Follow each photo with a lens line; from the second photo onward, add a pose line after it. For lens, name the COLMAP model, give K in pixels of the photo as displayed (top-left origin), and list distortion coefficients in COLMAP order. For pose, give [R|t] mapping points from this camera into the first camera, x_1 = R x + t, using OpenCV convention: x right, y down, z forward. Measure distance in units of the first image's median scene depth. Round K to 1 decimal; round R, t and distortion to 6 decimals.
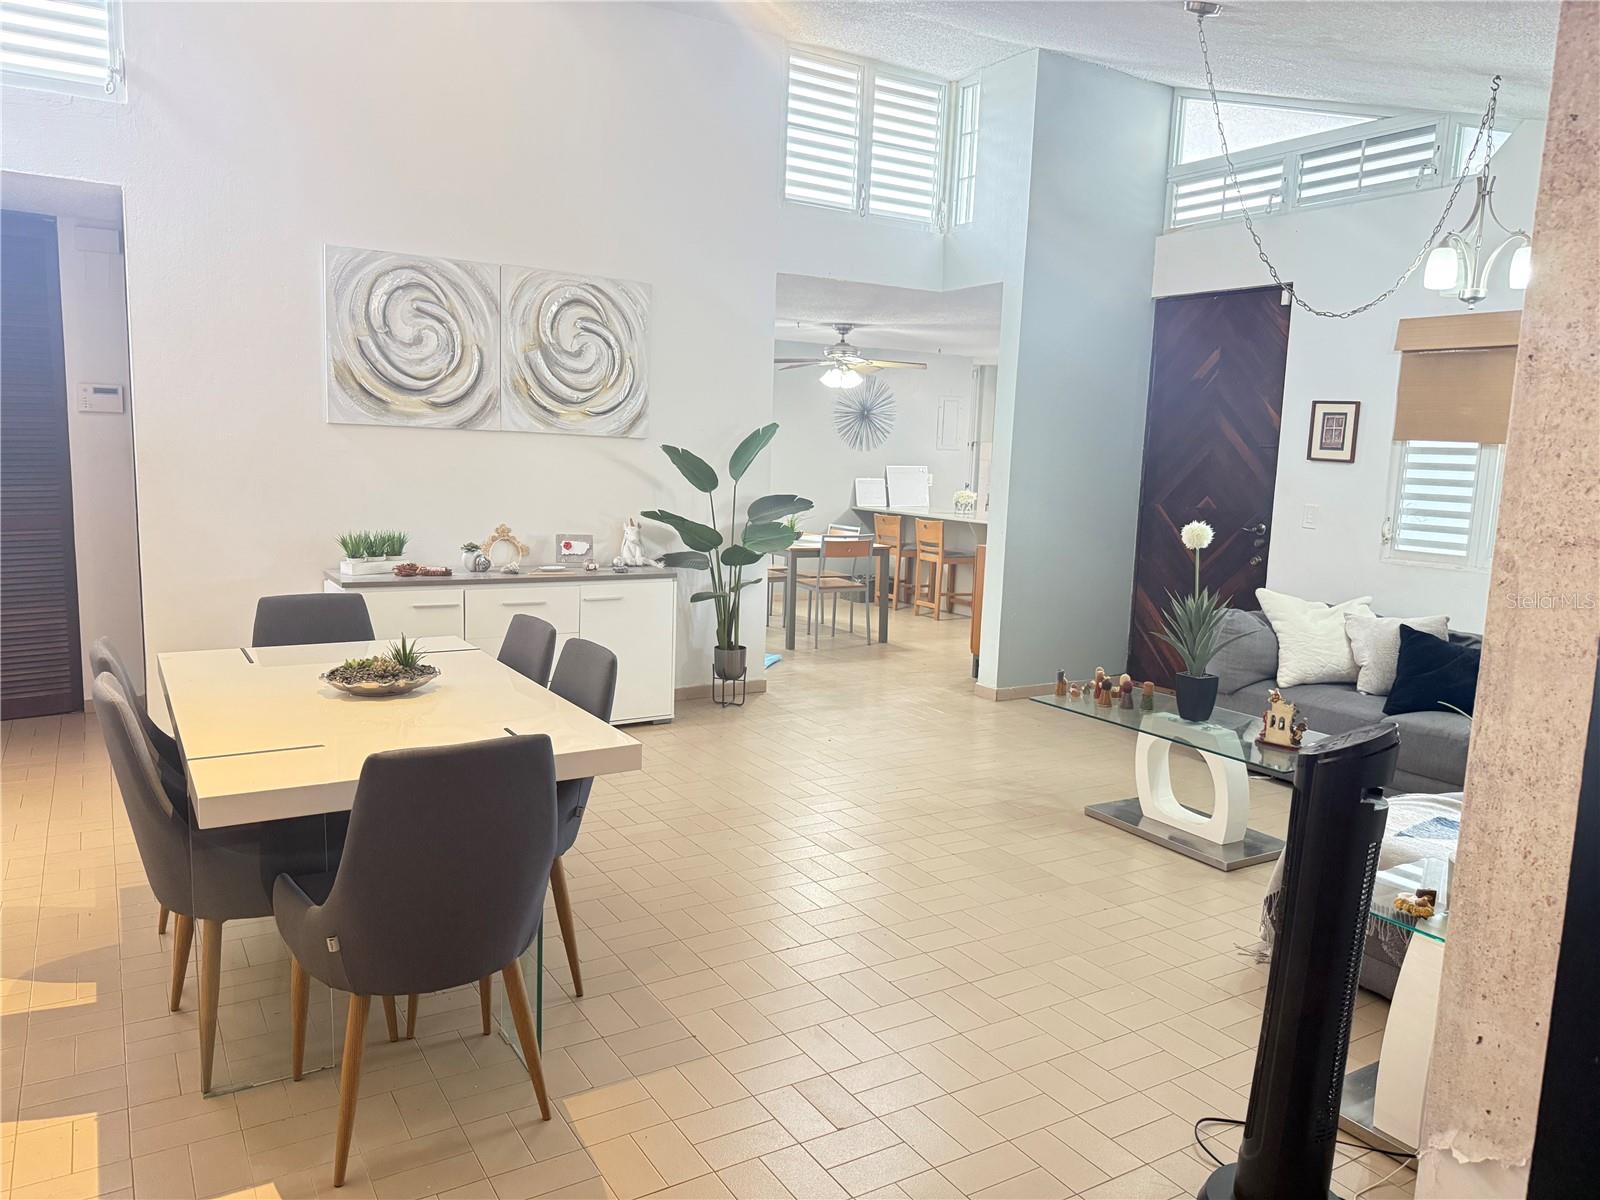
lens RADIAL K [[1119.4, 0, 802.7], [0, 1119.4, 615.4], [0, 0, 1]] dist [0.064468, -0.071838]
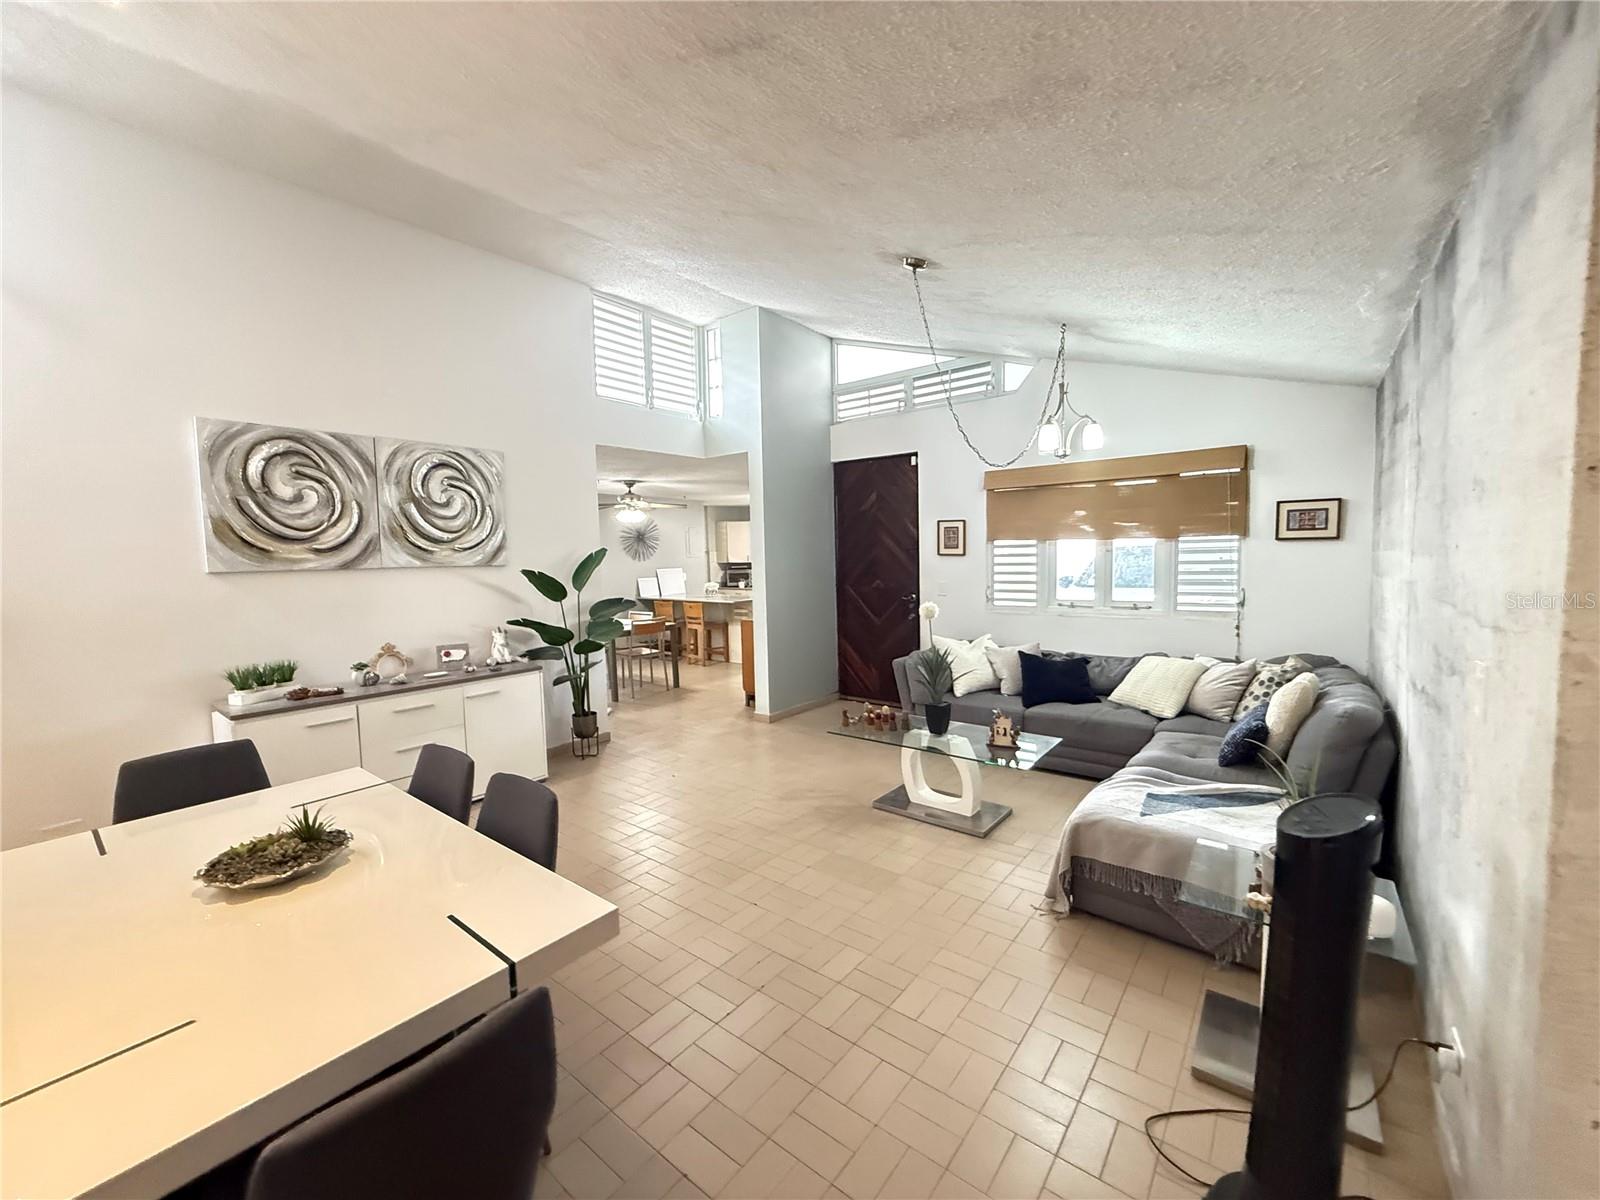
lens RADIAL K [[638.6, 0, 798.3], [0, 638.6, 601.6], [0, 0, 1]] dist [0.001511, -0.000029]
pose [[0.941204, -0.080331, 0.328150, -0.065167], [0.103366, 0.993212, -0.053337, -0.039191], [-0.321638, 0.084120, 0.943119, 0.178816]]
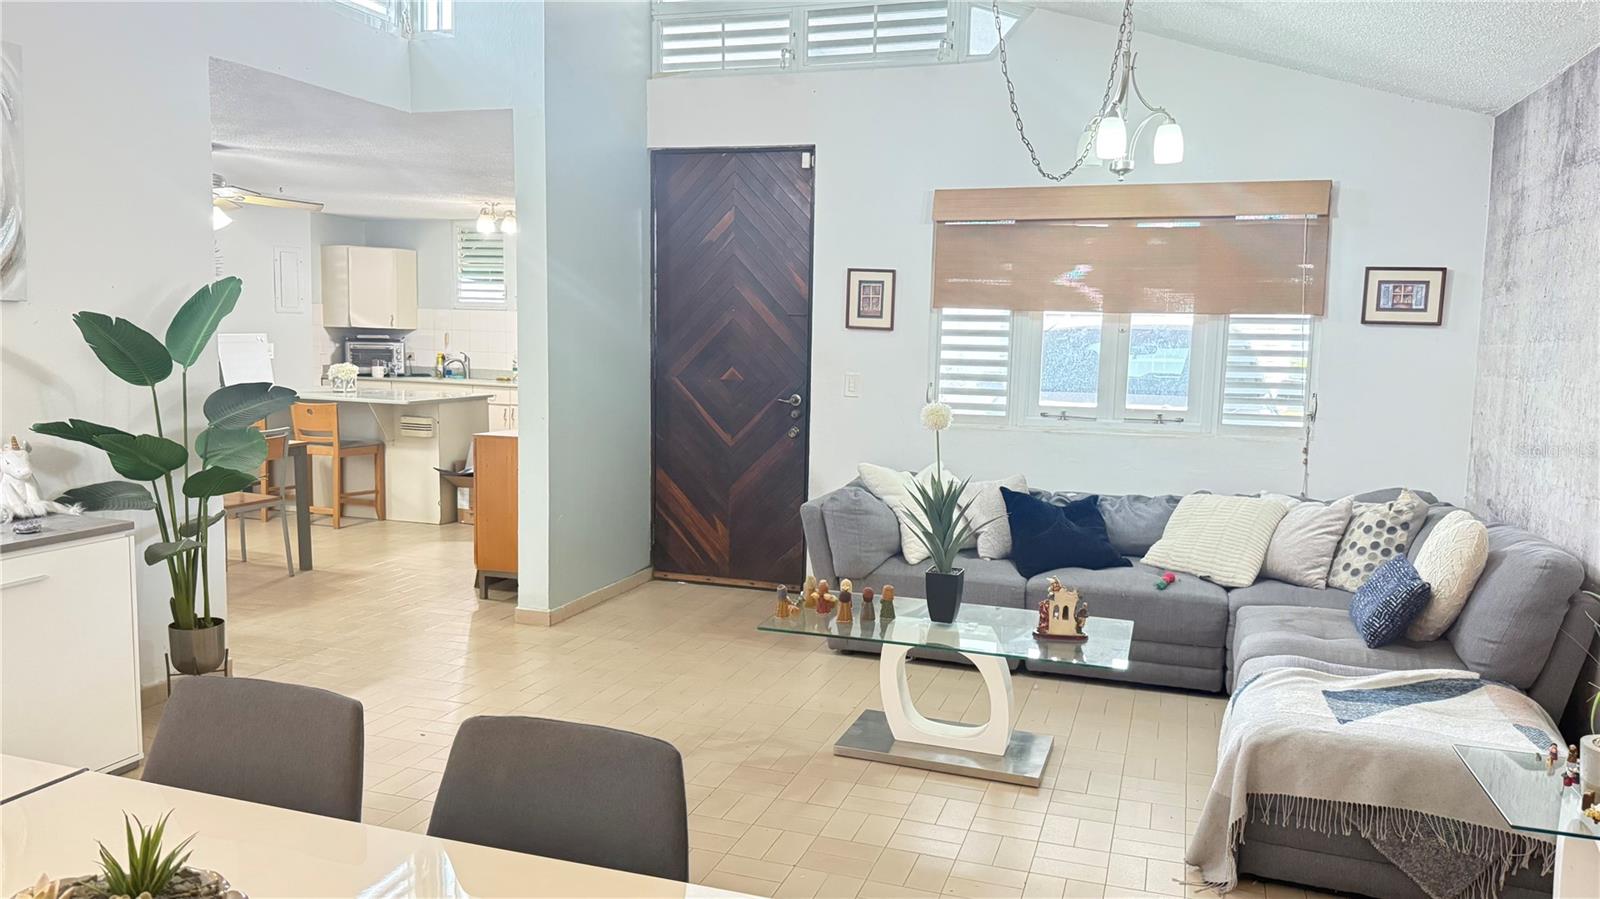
lens RADIAL K [[1126.5, 0, 805.1], [0, 1126.5, 460.5], [0, 0, 1]] dist [0.053921, -0.063758]
pose [[0.769636, -0.088111, 0.632374, -0.207048], [0.096893, 0.995079, 0.020722, -0.045152], [-0.631088, 0.045324, 0.774386, 0.269892]]
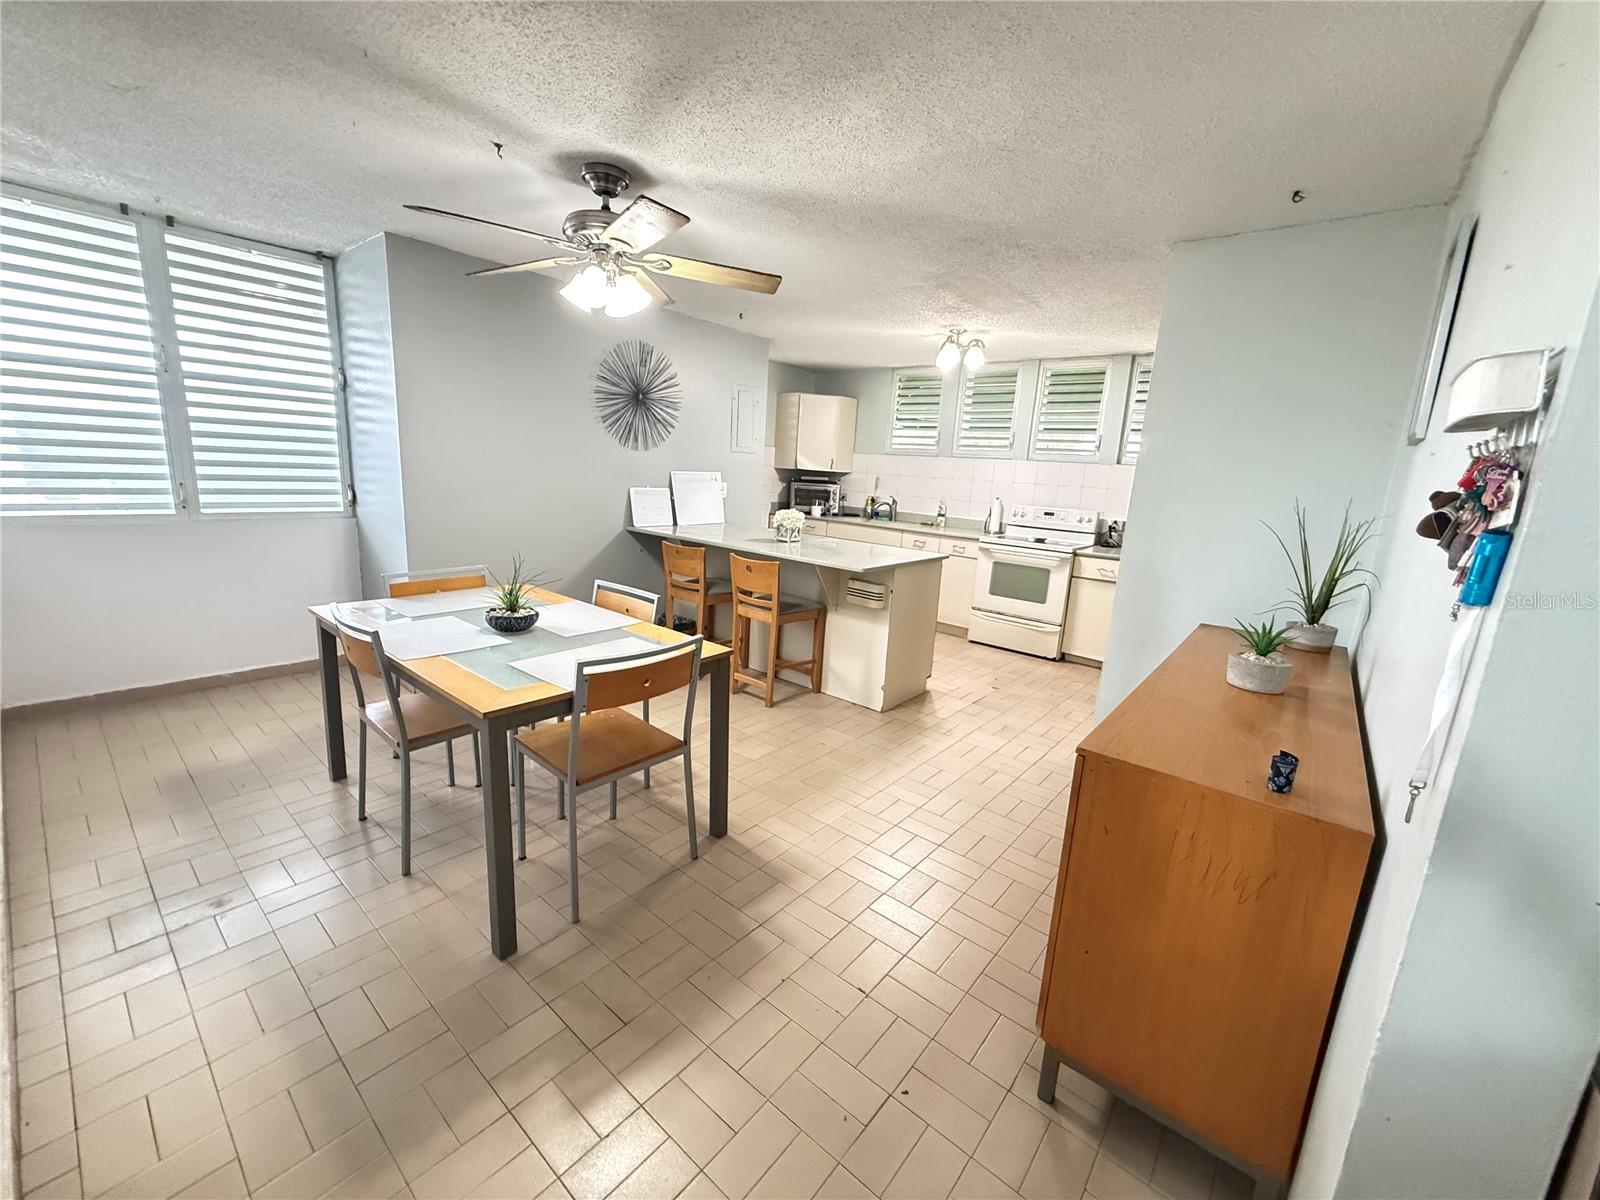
lens RADIAL K [[638.6, 0, 799.8], [0, 638.6, 604.8], [0, 0, 1]] dist [0.001511, -0.000029]
pose [[0.946199, -0.046975, 0.320159, 0.027442], [0.021164, 0.996272, 0.083628, -0.142719], [-0.322894, -0.072353, 0.943666, 1.021169]]
